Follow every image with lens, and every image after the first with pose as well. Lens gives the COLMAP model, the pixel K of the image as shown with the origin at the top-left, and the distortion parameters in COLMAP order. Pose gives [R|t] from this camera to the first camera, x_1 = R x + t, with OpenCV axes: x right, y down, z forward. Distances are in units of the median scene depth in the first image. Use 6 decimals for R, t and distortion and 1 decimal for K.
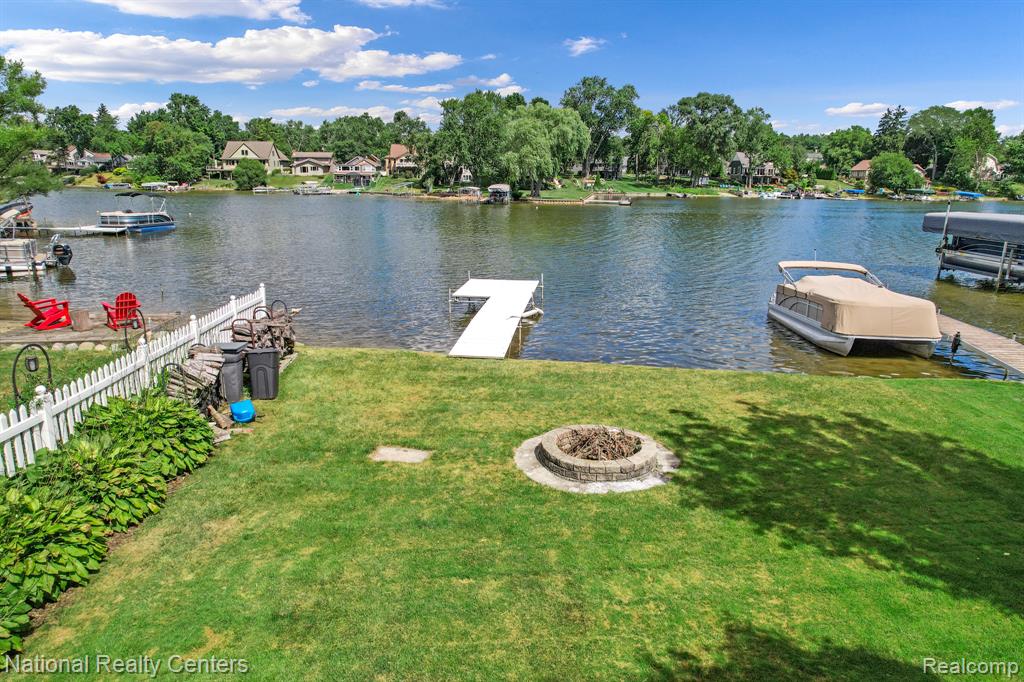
lens RADIAL K [[642.6, 0, 512.0], [0, 642.6, 341.0], [0, 0, 1]] dist [-0.070941, 0.062611]
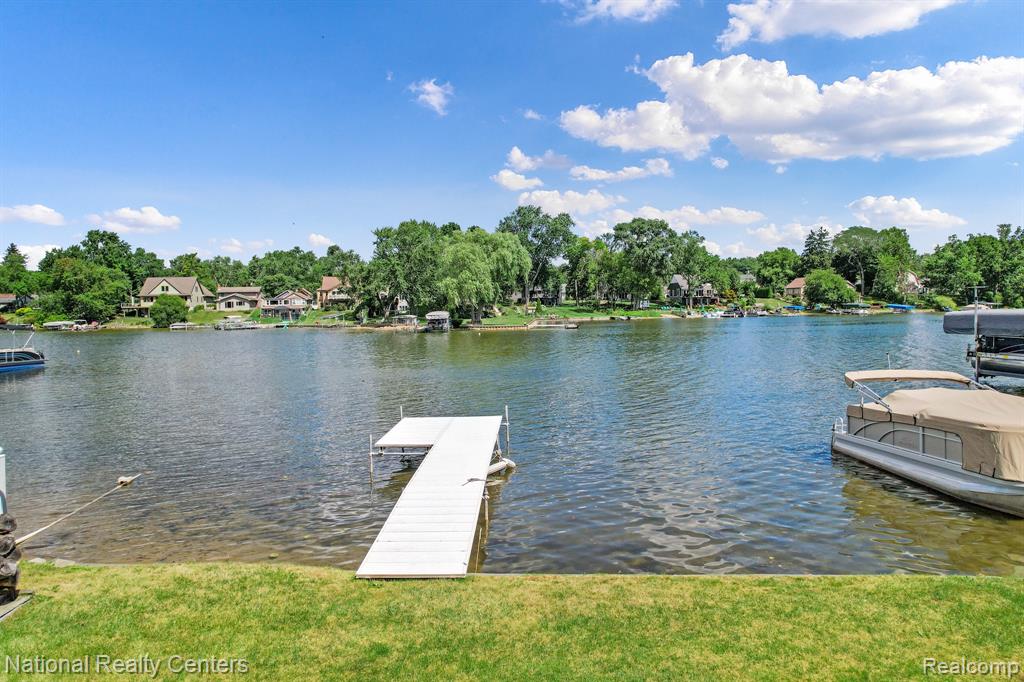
lens RADIAL K [[657.6, 0, 511.7], [0, 657.6, 336.0], [0, 0, 1]] dist [-0.070741, 0.064347]
pose [[0.995075, -0.034289, 0.093003, -0.001486], [0.052881, 0.977228, -0.205497, -0.004155], [-0.083839, 0.209403, 0.974229, 0.037072]]
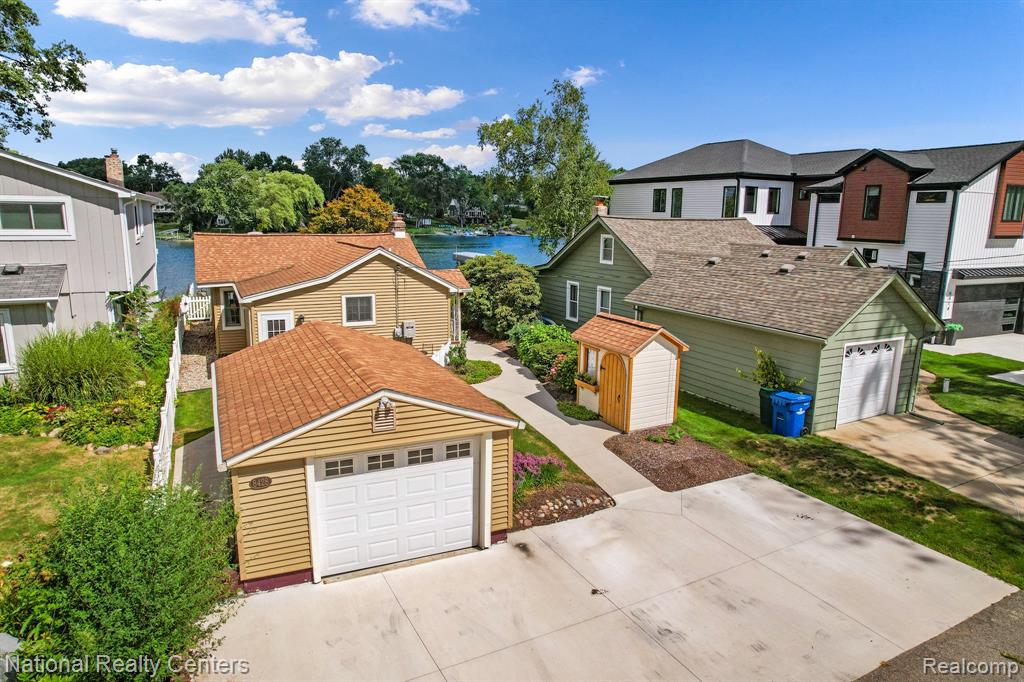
lens RADIAL K [[657.6, 0, 511.7], [0, 657.6, 336.0], [0, 0, 1]] dist [-0.070741, 0.064347]
pose [[0.935267, -0.063417, 0.348217, -0.003234], [0.084290, 0.995420, -0.045109, 0.044576], [-0.343761, 0.071540, 0.936328, -0.253214]]
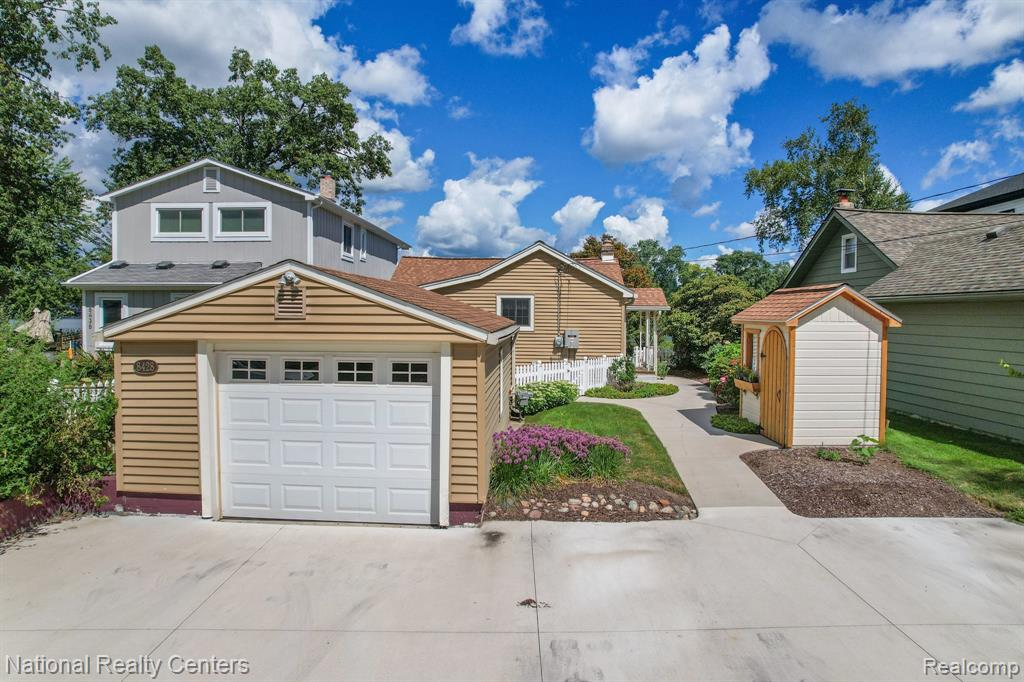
lens RADIAL K [[657.6, 0, 511.7], [0, 657.6, 336.0], [0, 0, 1]] dist [-0.070741, 0.064347]
pose [[0.992019, 0.002011, -0.126073, 0.026565], [-0.030097, 0.974746, -0.221279, 0.059949], [0.122444, 0.223307, 0.967027, -0.233854]]
